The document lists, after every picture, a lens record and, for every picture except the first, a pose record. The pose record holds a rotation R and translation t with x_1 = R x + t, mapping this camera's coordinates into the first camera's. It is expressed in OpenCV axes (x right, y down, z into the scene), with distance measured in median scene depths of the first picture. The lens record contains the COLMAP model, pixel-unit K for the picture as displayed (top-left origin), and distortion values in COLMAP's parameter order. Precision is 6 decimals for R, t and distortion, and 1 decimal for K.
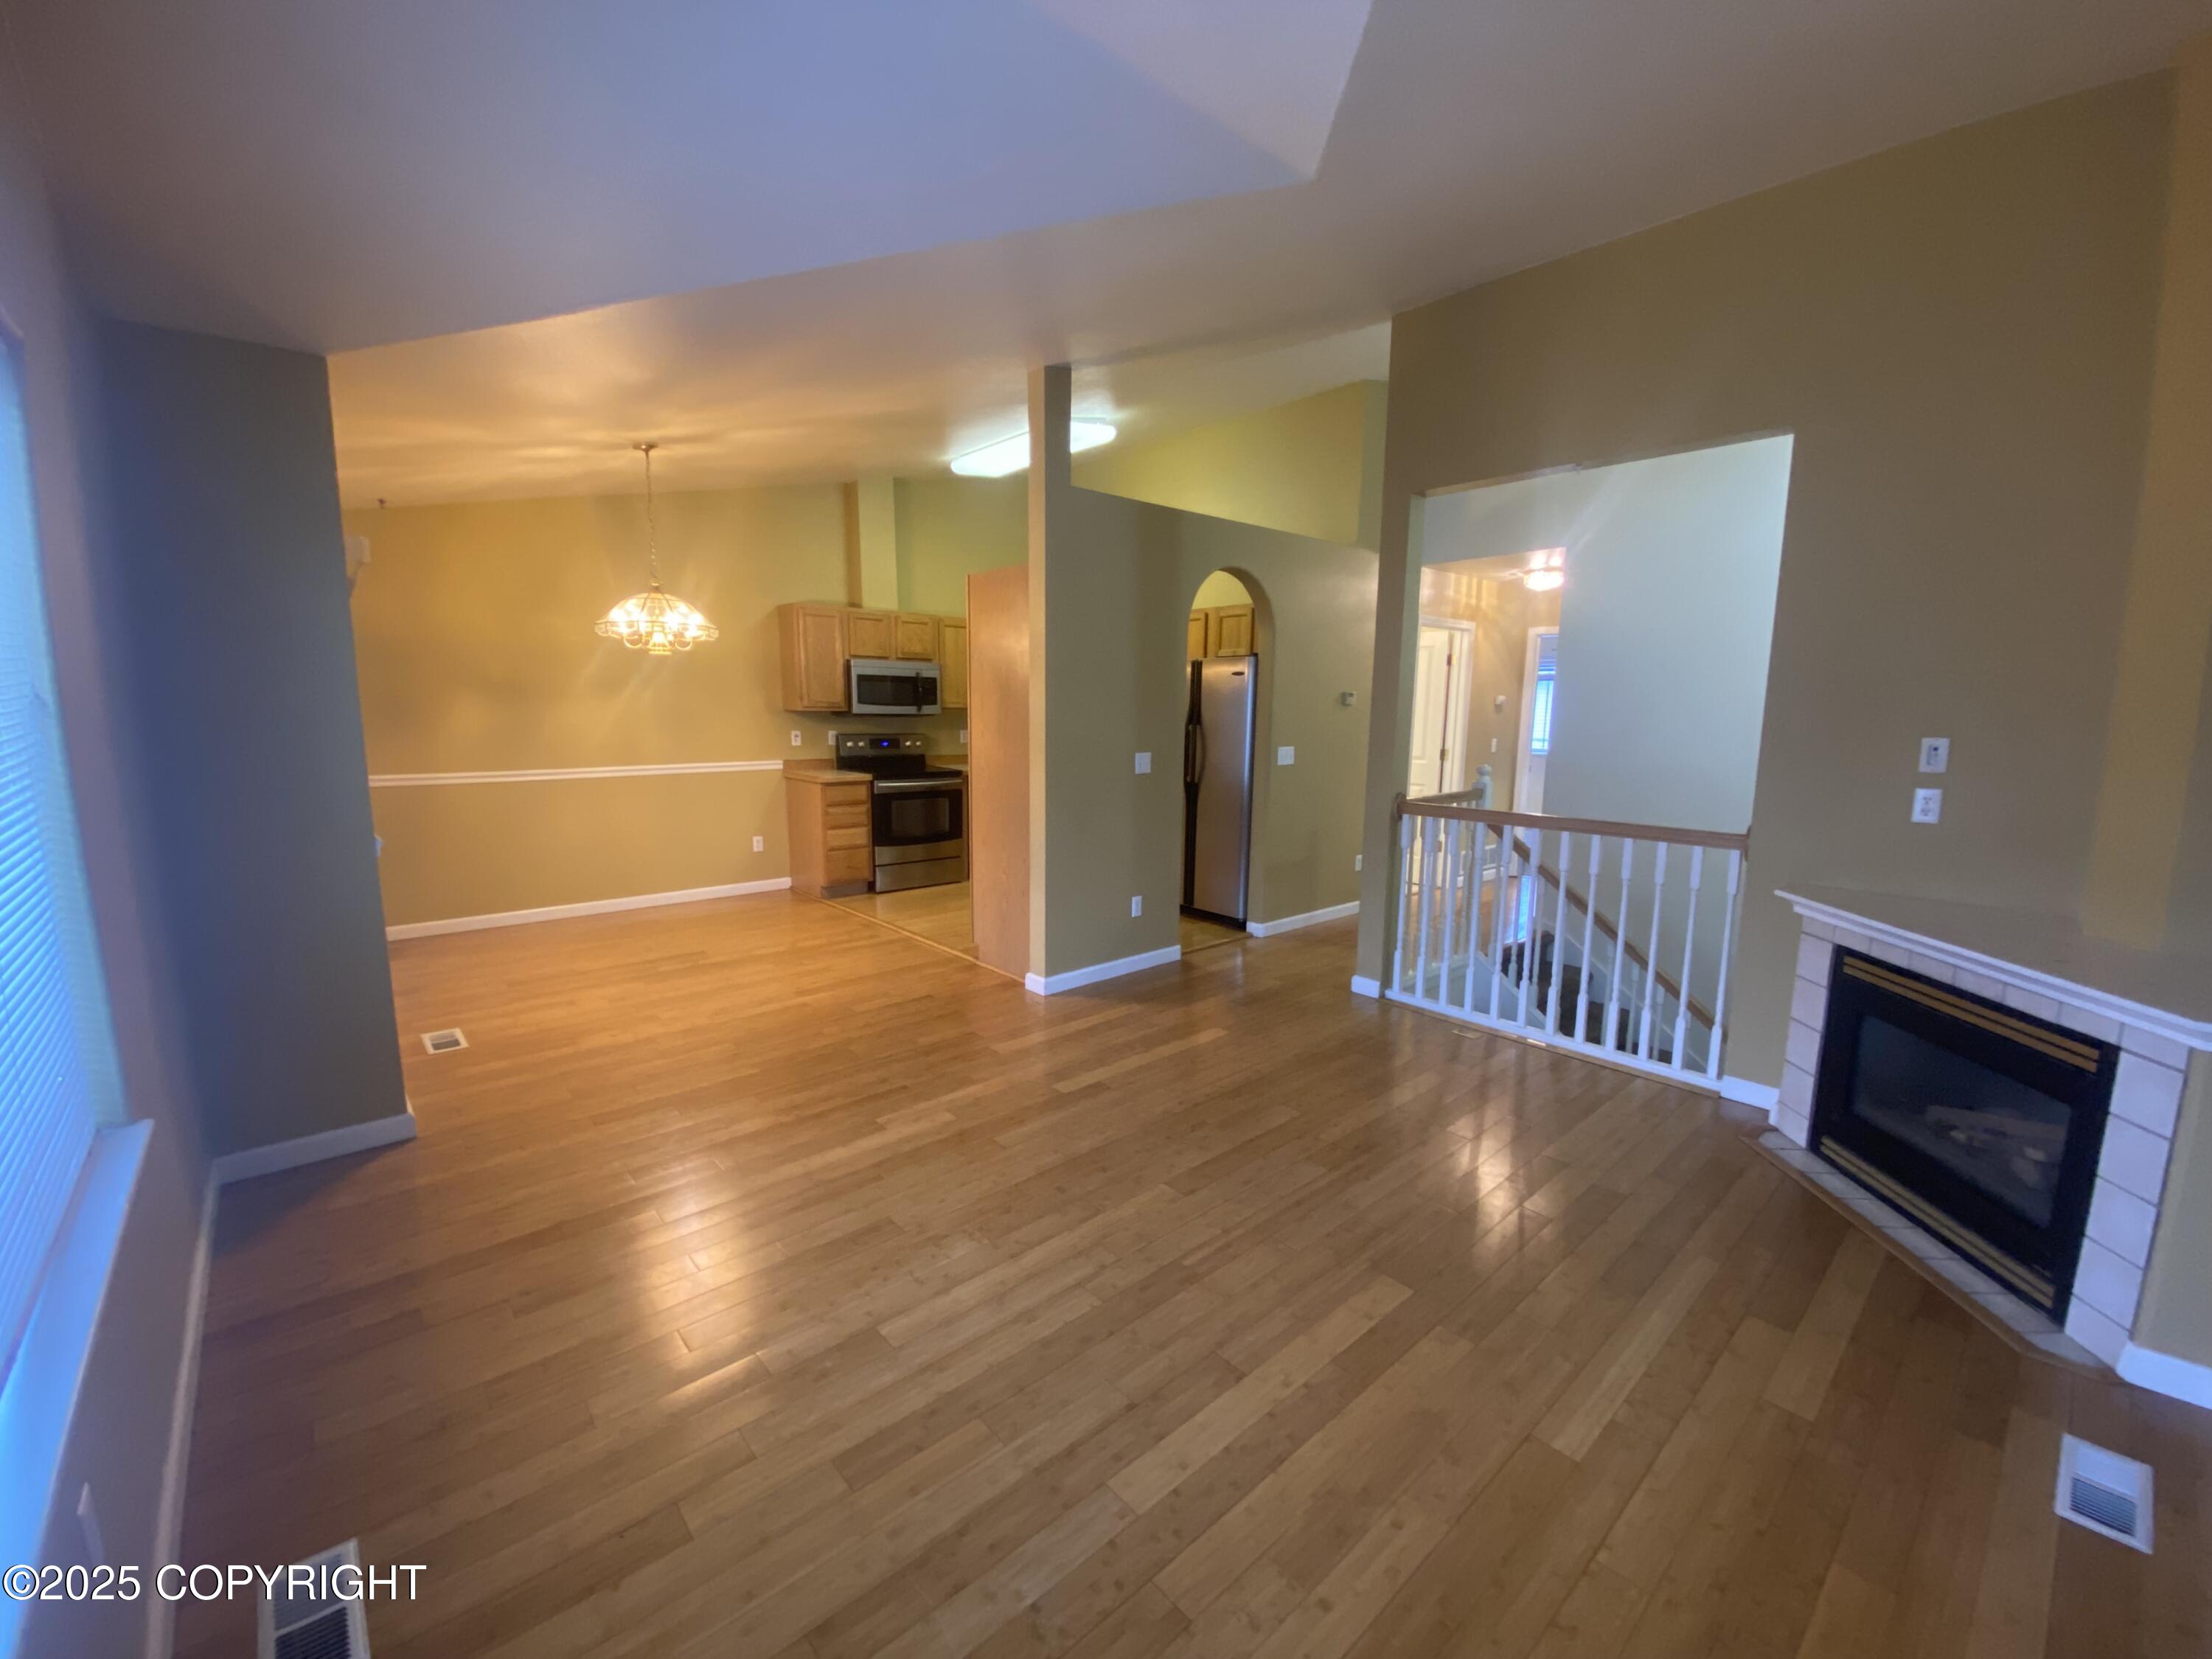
lens RADIAL K [[909.1, 0, 1114.0], [0, 909.1, 840.0], [0, 0, 1]] dist [0.033323, -0.024913]
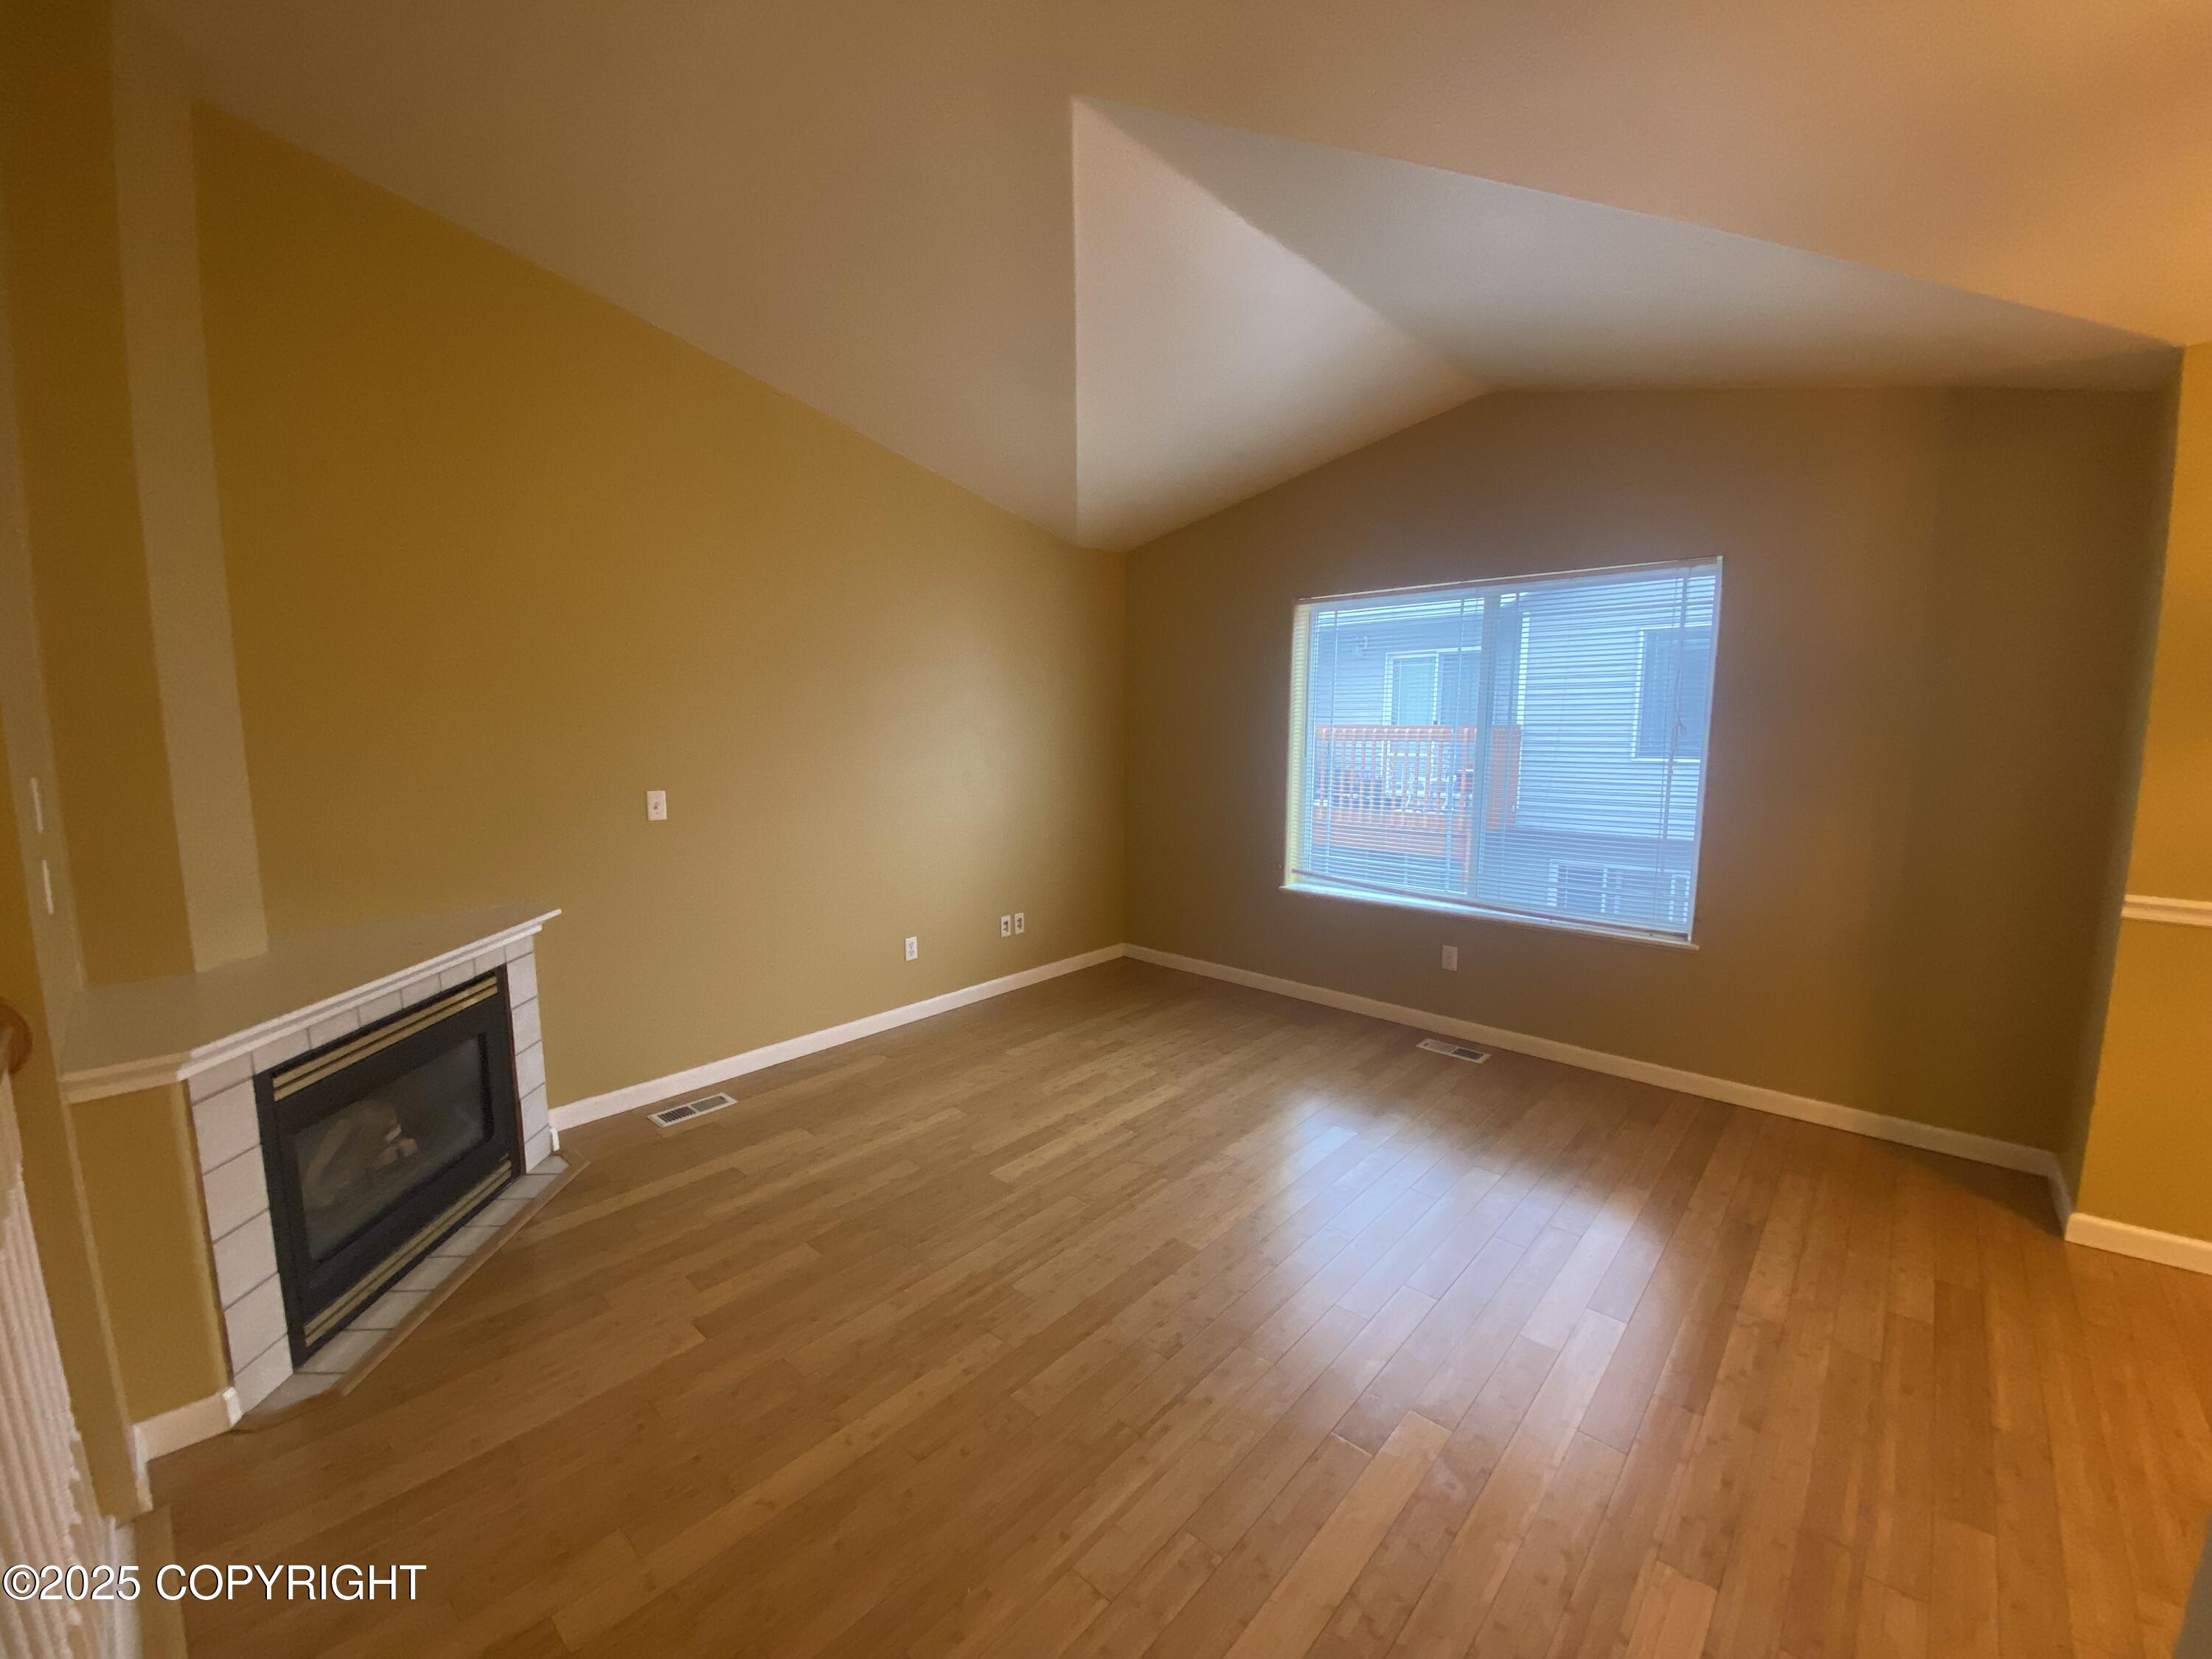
lens RADIAL K [[887.2, 0, 1103.0], [0, 887.2, 825.2], [0, 0, 1]] dist [0.031486, -0.023941]
pose [[-0.995747, 0.004681, -0.092011, 0.234805], [-0.020798, 0.961508, 0.273989, -0.281123], [0.089752, 0.274738, -0.957321, 1.760149]]
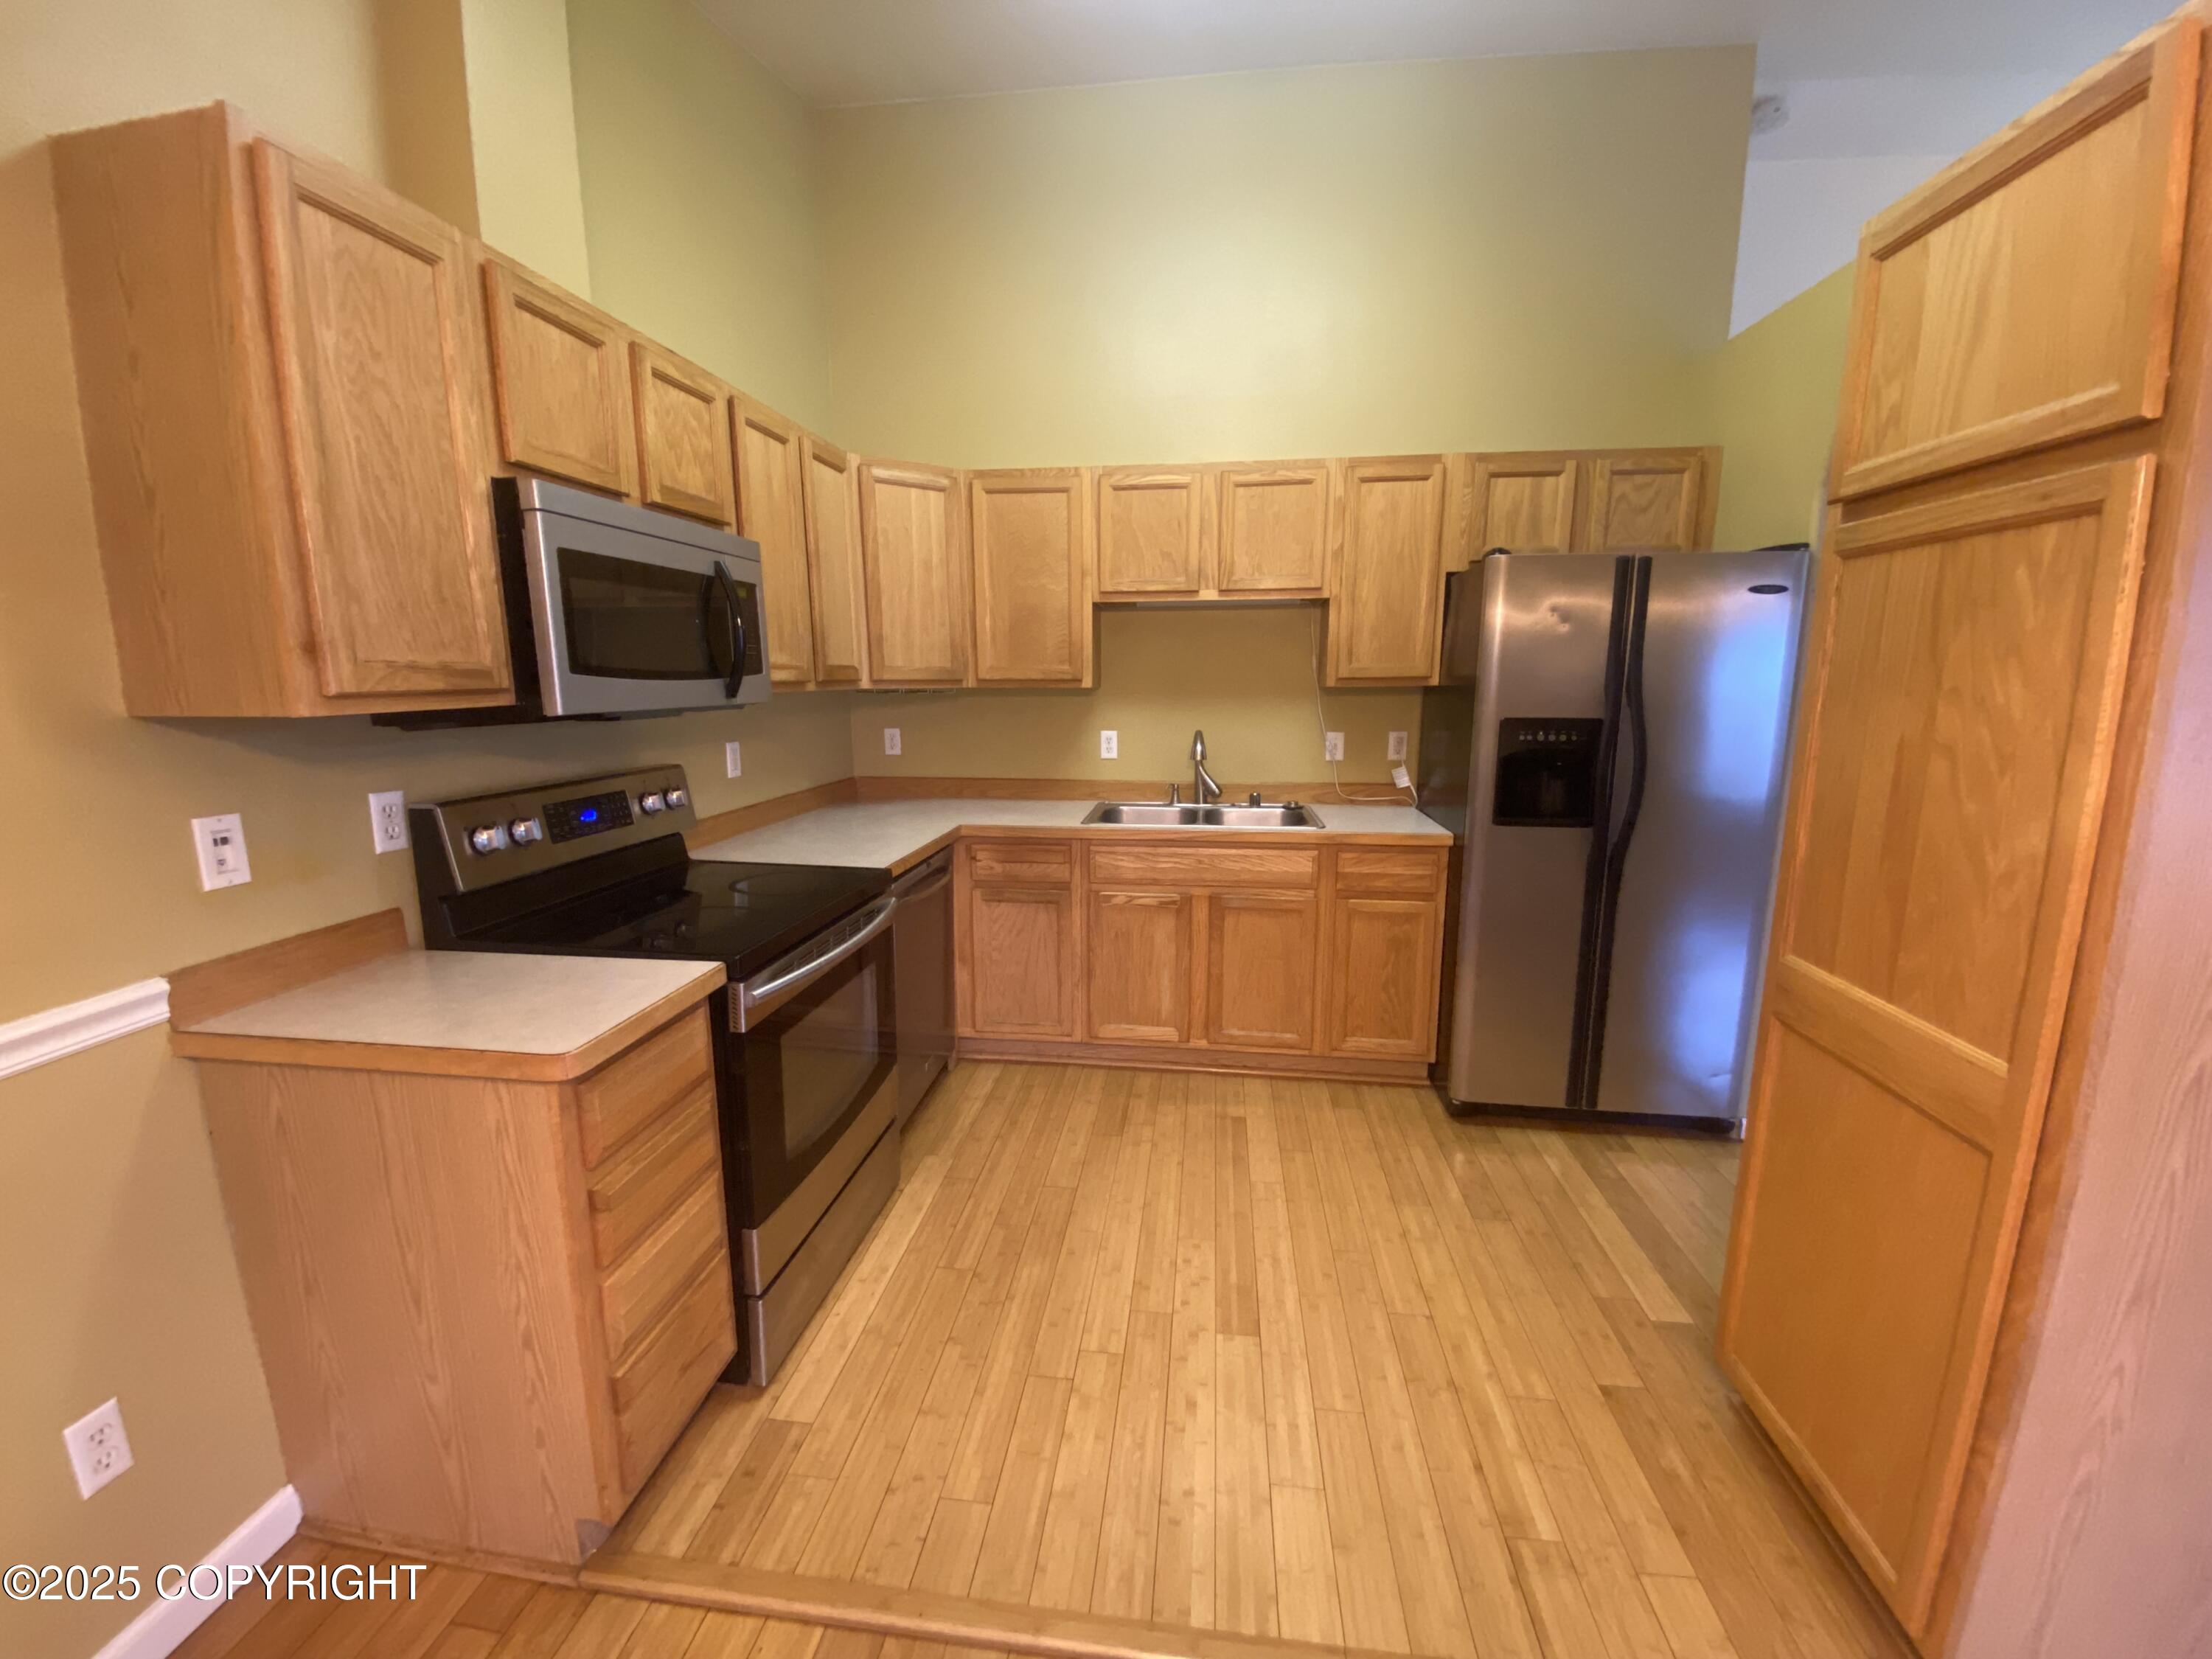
lens RADIAL K [[909.1, 0, 1114.0], [0, 909.1, 840.0], [0, 0, 1]] dist [0.033323, -0.024913]
pose [[0.748670, -0.130566, 0.649958, -0.826885], [0.101887, 0.991427, 0.081800, -0.275479], [-0.655066, 0.004981, 0.755555, 1.787768]]
